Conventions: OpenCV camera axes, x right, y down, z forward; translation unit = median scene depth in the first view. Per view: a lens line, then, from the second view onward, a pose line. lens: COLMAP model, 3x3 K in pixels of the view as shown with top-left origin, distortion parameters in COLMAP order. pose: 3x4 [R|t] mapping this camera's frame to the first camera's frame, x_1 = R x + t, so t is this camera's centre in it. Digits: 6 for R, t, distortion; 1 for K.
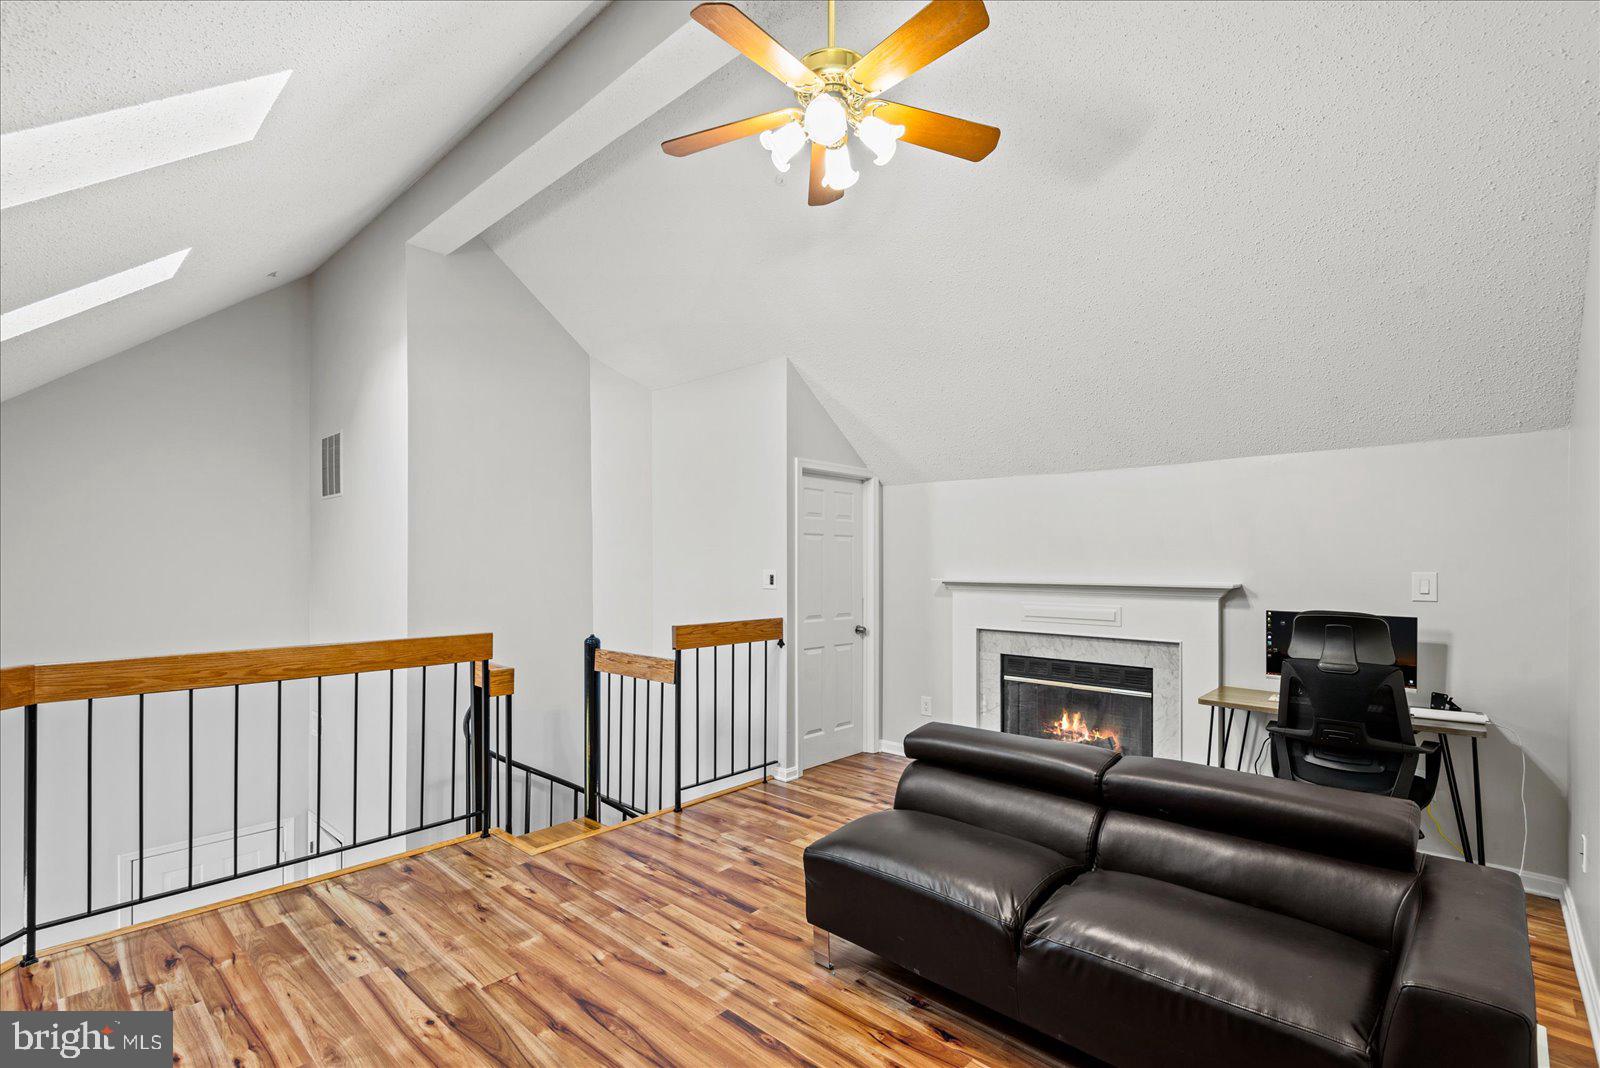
lens RADIAL K [[730.3, 0, 796.4], [0, 730.3, 548.4], [0, 0, 1]] dist [0.023387, -0.007276]
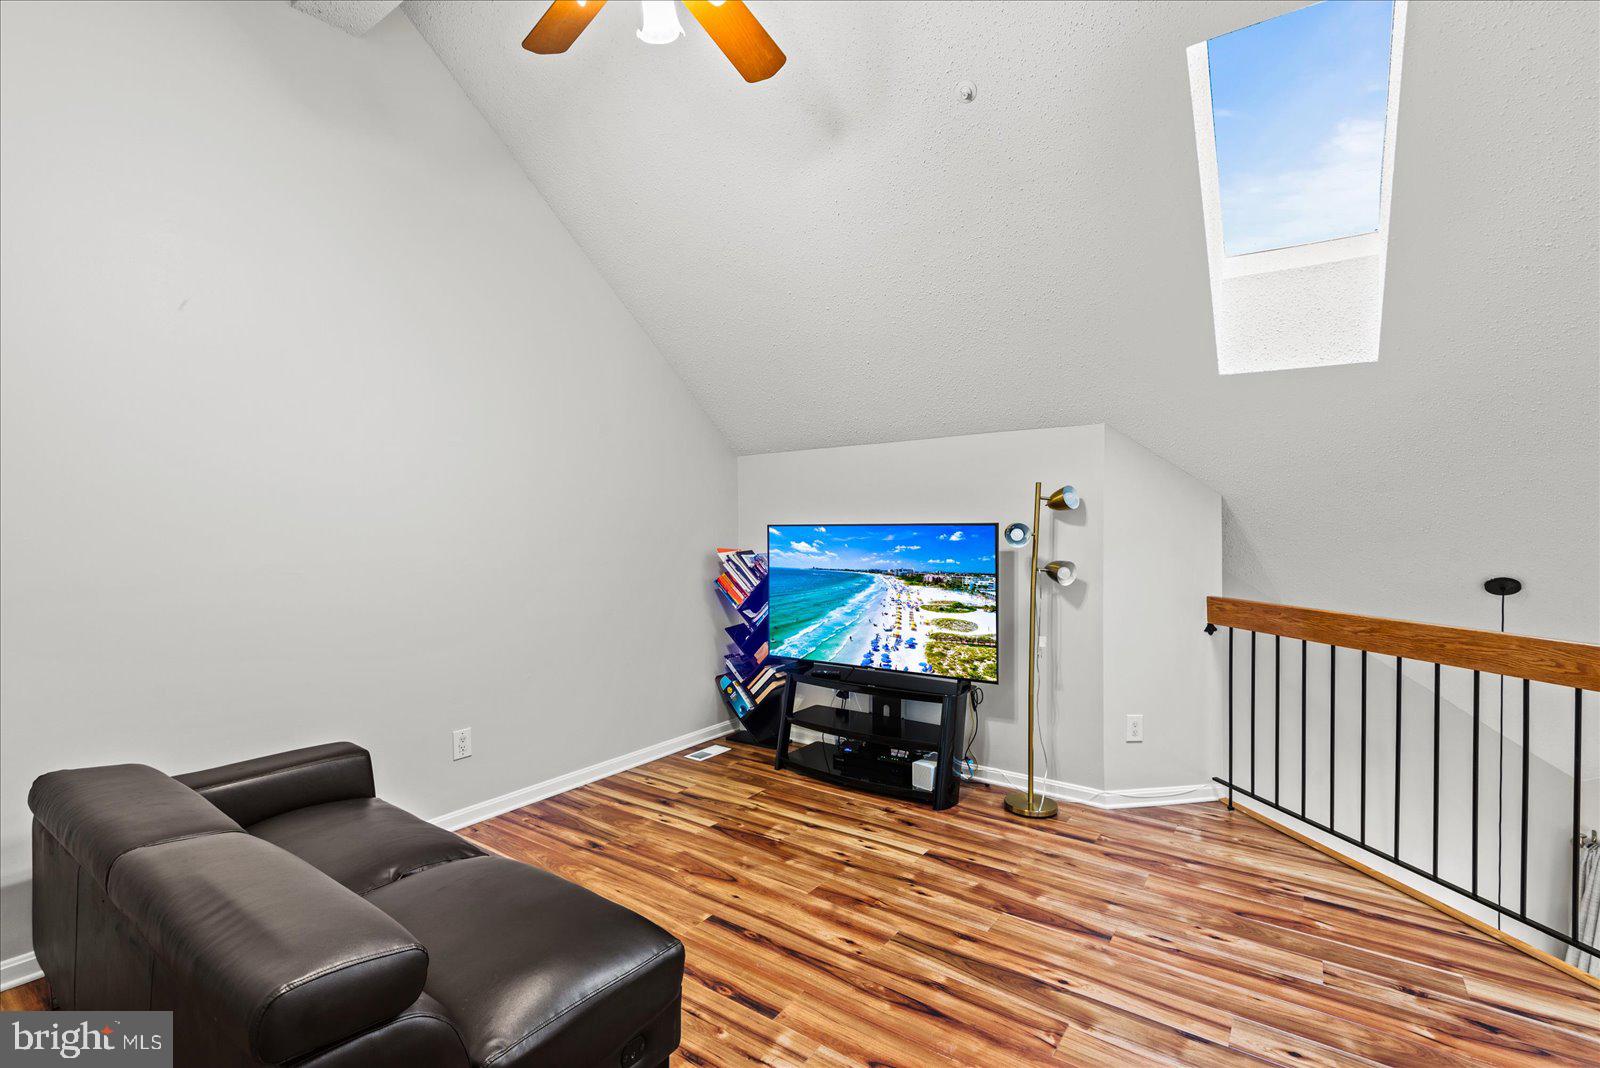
lens RADIAL K [[730.3, 0, 800.7], [0, 730.3, 539.2], [0, 0, 1]] dist [0.023387, -0.007276]
pose [[-0.991746, 0.002526, -0.128195, -0.011458], [0.002942, 0.999991, -0.003052, 0.033949], [0.128186, -0.003404, -0.991744, 1.697417]]
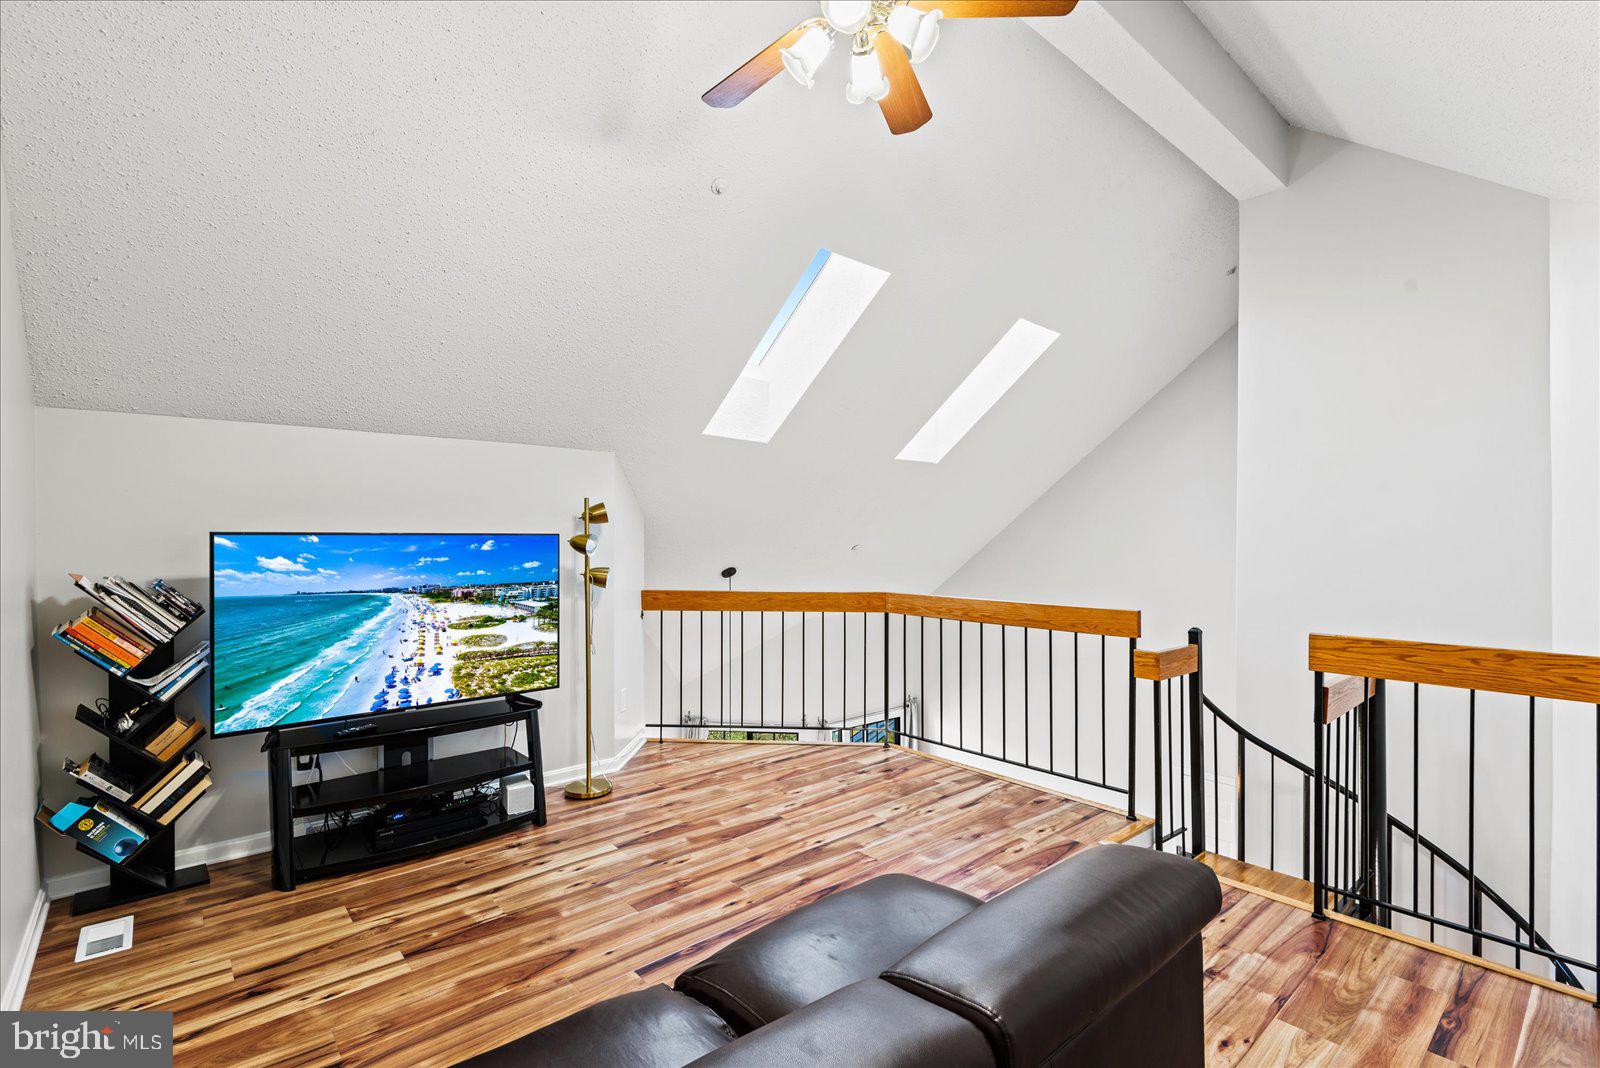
lens RADIAL K [[730.3, 0, 798.4], [0, 730.3, 532.1], [0, 0, 1]] dist [0.023387, -0.007276]
pose [[-0.101317, -0.011185, -0.994791, 0.871229], [0.016649, 0.999778, -0.012937, 0.024538], [0.994715, -0.017873, -0.101108, 0.973696]]
